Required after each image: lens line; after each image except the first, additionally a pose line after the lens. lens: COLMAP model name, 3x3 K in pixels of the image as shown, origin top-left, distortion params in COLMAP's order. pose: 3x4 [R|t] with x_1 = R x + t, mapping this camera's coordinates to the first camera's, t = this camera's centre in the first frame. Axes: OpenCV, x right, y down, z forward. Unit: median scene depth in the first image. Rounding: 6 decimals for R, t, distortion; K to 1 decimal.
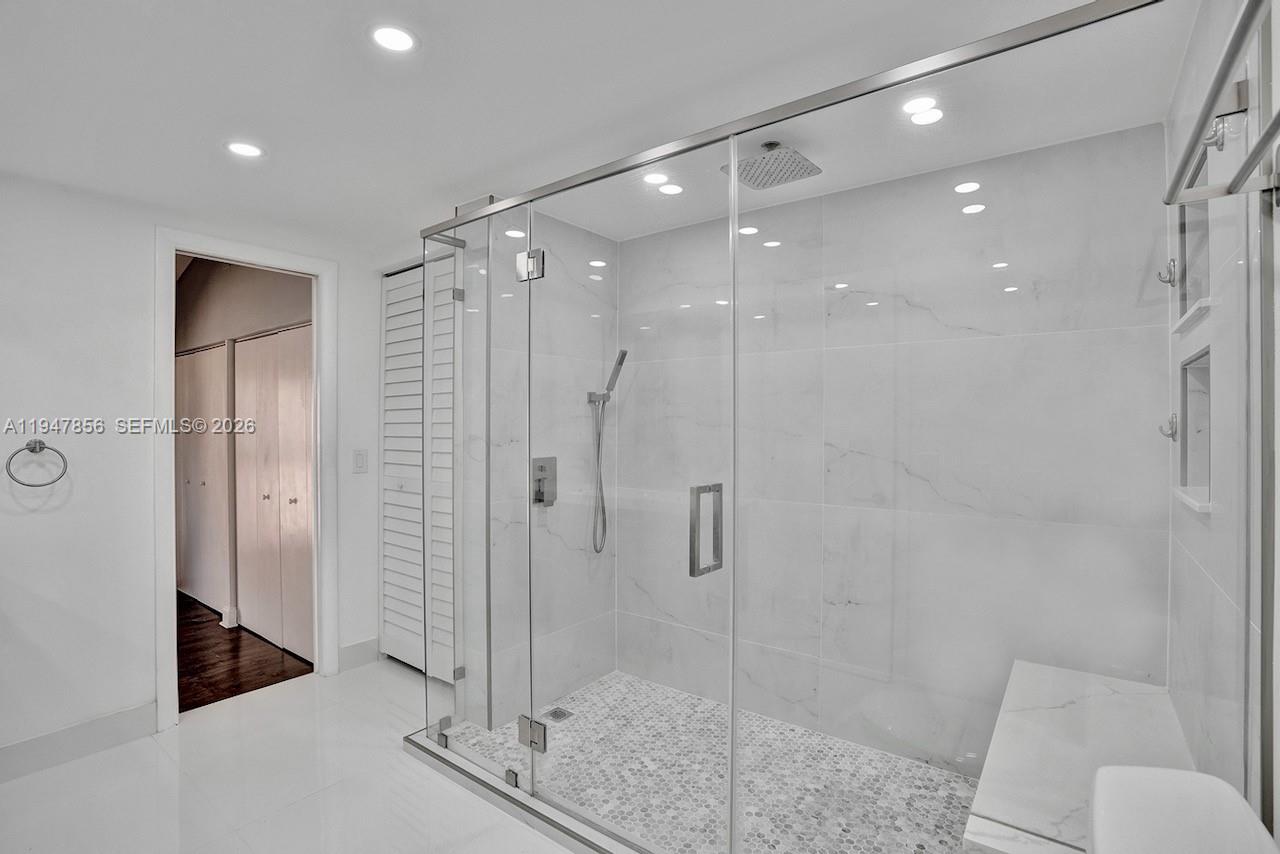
lens RADIAL K [[592.3, 0, 639.9], [0, 592.3, 428.8], [0, 0, 1]] dist [-0.058850, 0.015400]
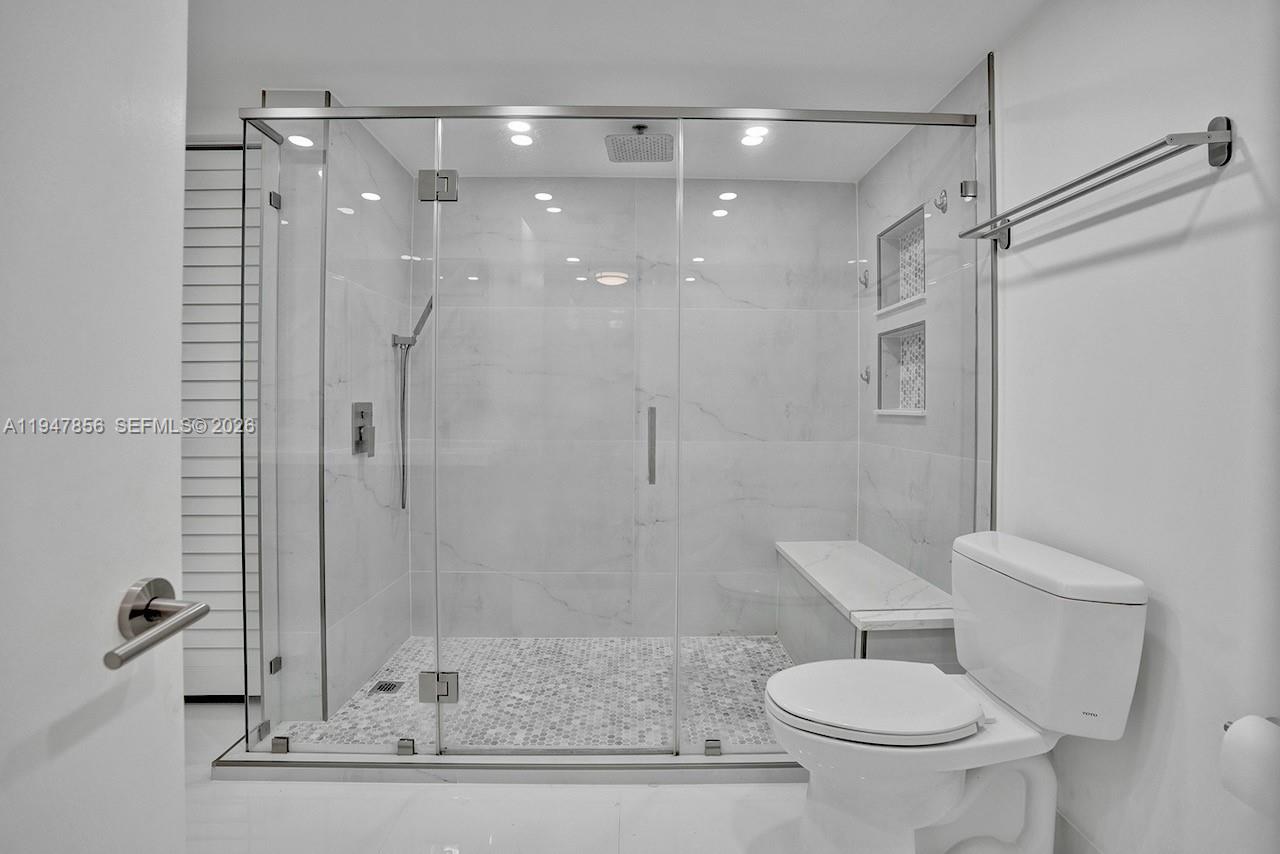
lens RADIAL K [[592.3, 0, 644.7], [0, 592.3, 416.1], [0, 0, 1]] dist [-0.058850, 0.015400]
pose [[0.788079, -0.007714, 0.615525, -0.420394], [0.002162, 0.999950, 0.009763, 0.070372], [-0.615570, -0.006364, 0.788057, 0.059119]]
